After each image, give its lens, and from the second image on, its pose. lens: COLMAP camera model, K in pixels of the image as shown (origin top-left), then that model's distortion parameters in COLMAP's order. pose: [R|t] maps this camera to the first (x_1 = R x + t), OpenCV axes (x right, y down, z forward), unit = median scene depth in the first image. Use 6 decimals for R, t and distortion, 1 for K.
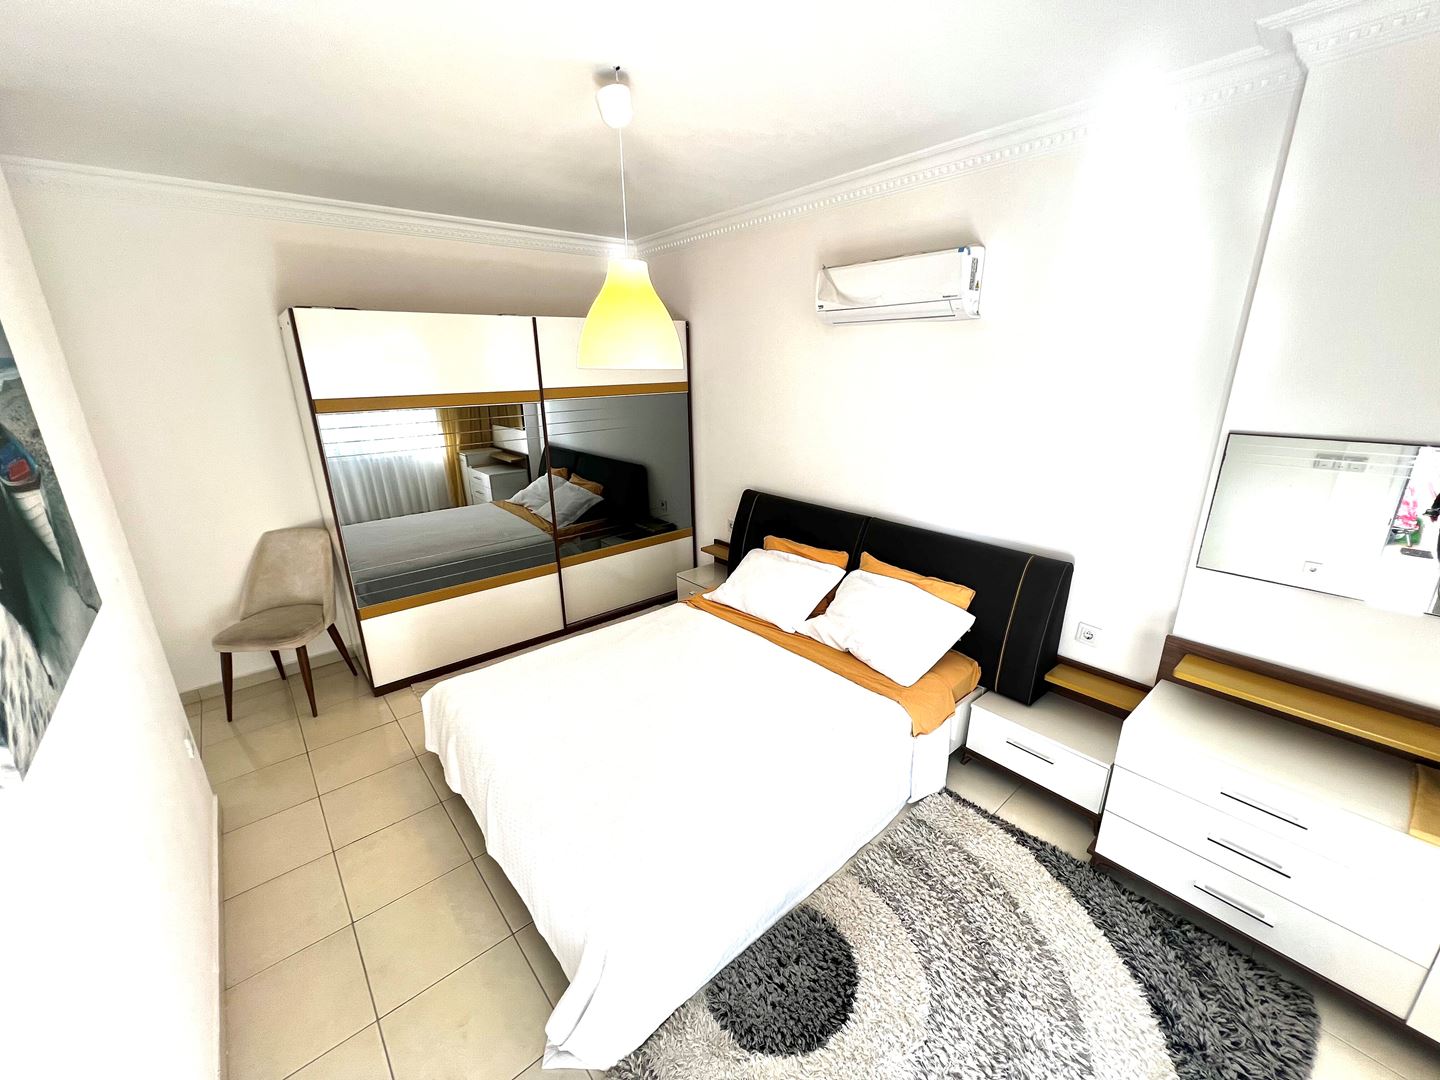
lens RADIAL K [[576.4, 0, 719.8], [0, 576.4, 543.8], [0, 0, 1]] dist [0.005232, -0.000368]
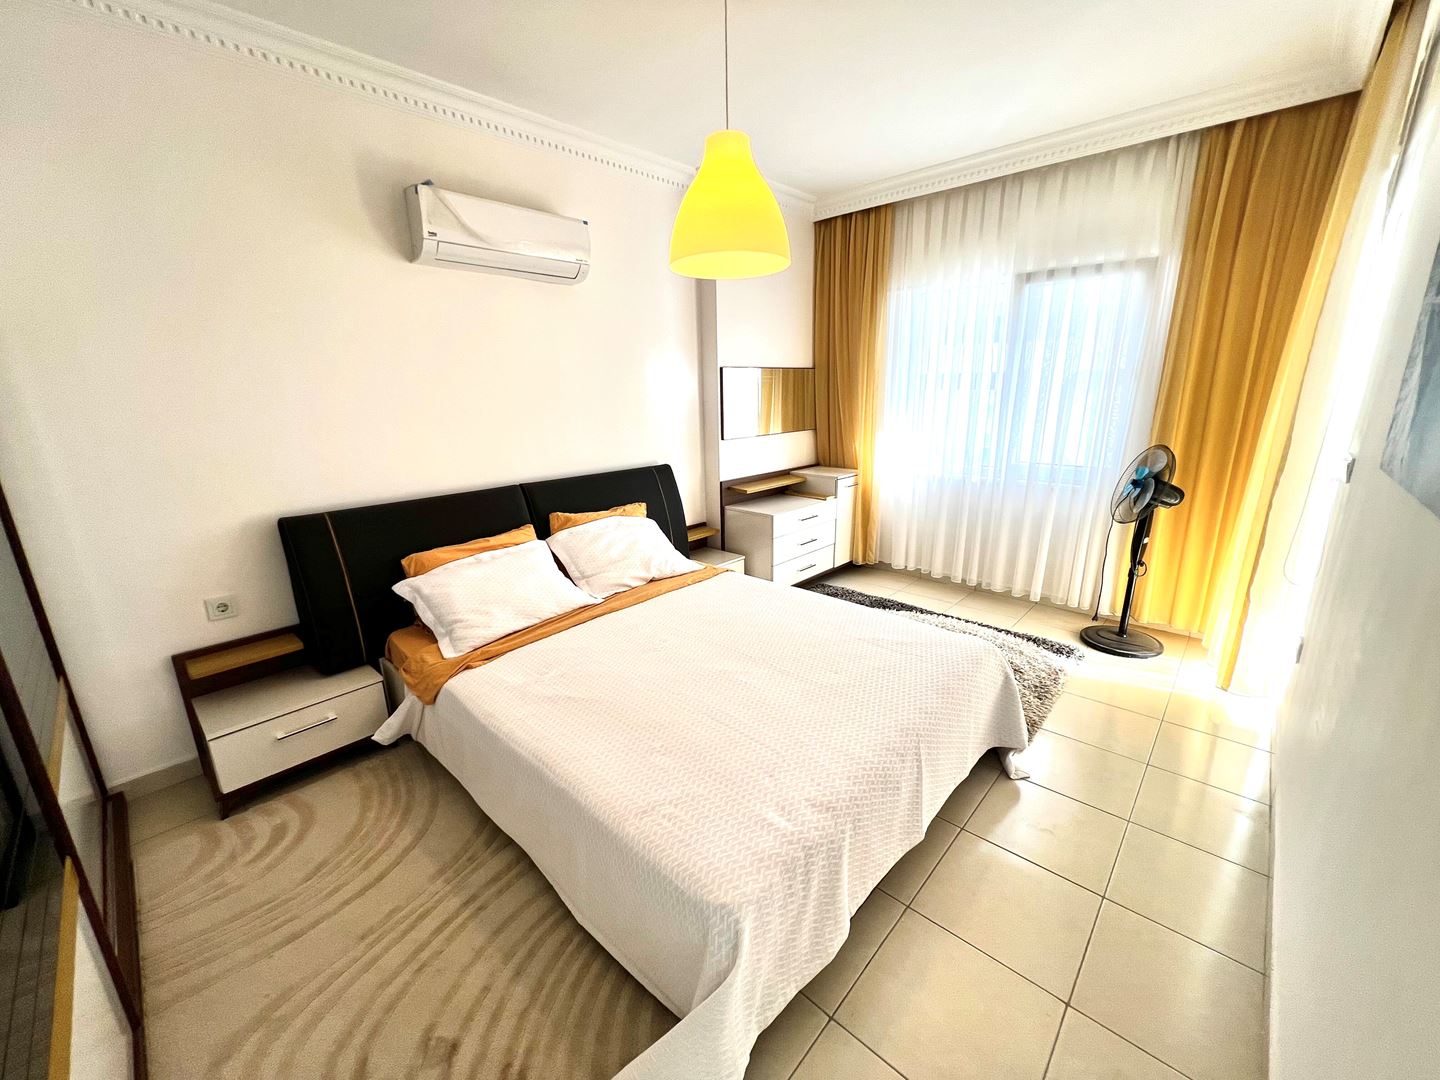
lens RADIAL K [[572.5, 0, 719.9], [0, 572.5, 540.8], [0, 0, 1]] dist [-0.001202, -0.000056]
pose [[-0.115925, -0.245972, 0.962320, -0.741632], [0.312027, 0.910785, 0.270387, -0.120808], [-0.942974, 0.331615, -0.028832, 0.788442]]
